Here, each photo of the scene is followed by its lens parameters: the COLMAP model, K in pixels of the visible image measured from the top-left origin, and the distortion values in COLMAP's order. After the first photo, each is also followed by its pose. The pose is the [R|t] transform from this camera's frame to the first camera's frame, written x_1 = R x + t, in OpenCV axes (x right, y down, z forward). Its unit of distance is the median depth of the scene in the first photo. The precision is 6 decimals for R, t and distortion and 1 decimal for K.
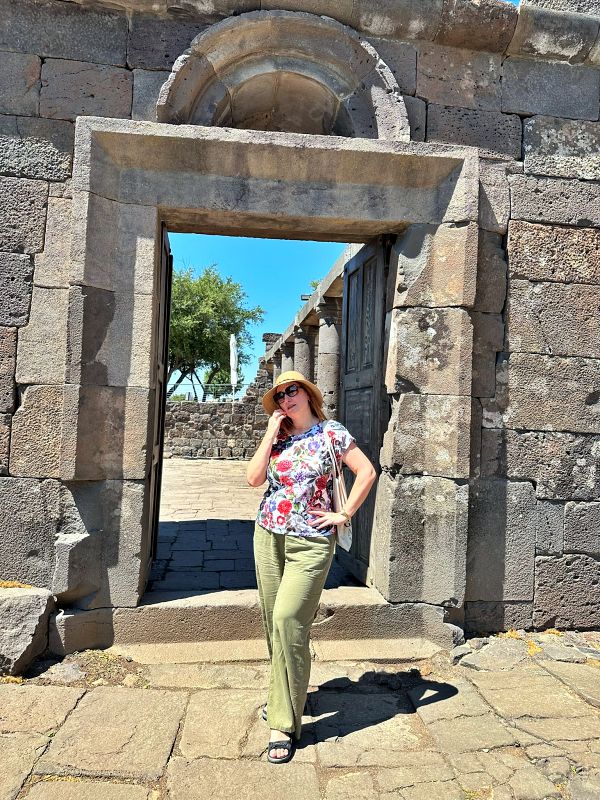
lens RADIAL K [[564.2, 0, 297.1], [0, 564.2, 391.8], [0, 0, 1]] dist [0.067679, -0.079698]
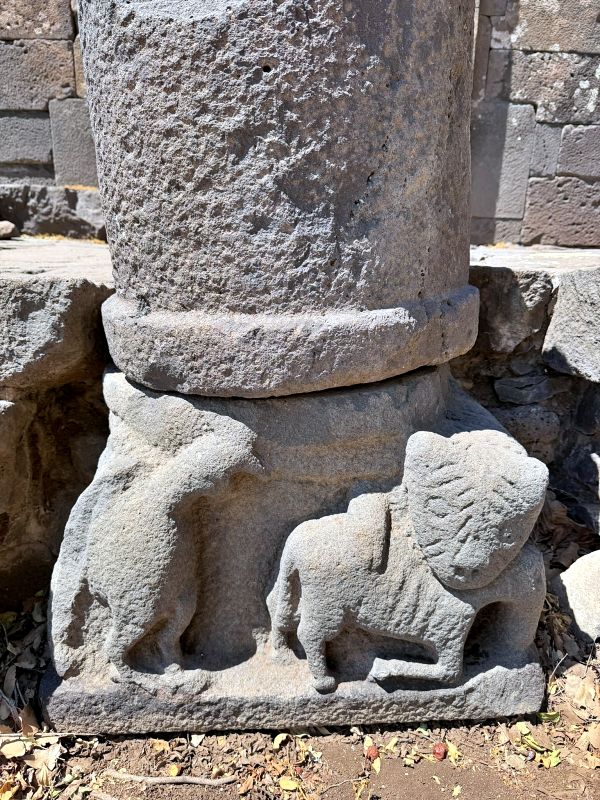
lens RADIAL K [[565.9, 0, 305.9], [0, 565.9, 399.1], [0, 0, 1]] dist [0.046430, -0.047637]
pose [[0.992523, 0.020480, -0.120326, 0.126313], [0.016037, 0.955395, 0.294895, 0.374397], [0.120998, -0.294620, 0.947923, -0.259968]]
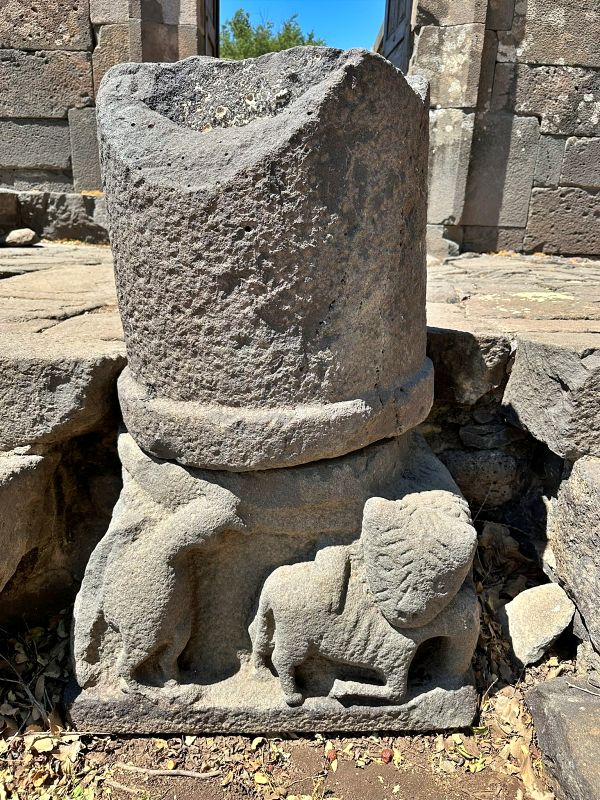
lens RADIAL K [[564.2, 0, 306.2], [0, 564.2, 394.0], [0, 0, 1]] dist [0.067679, -0.079698]
pose [[0.989153, 0.041542, -0.140889, 0.147564], [0.005497, 0.948033, 0.318125, 0.320433], [0.146783, -0.315449, 0.937522, -0.290468]]
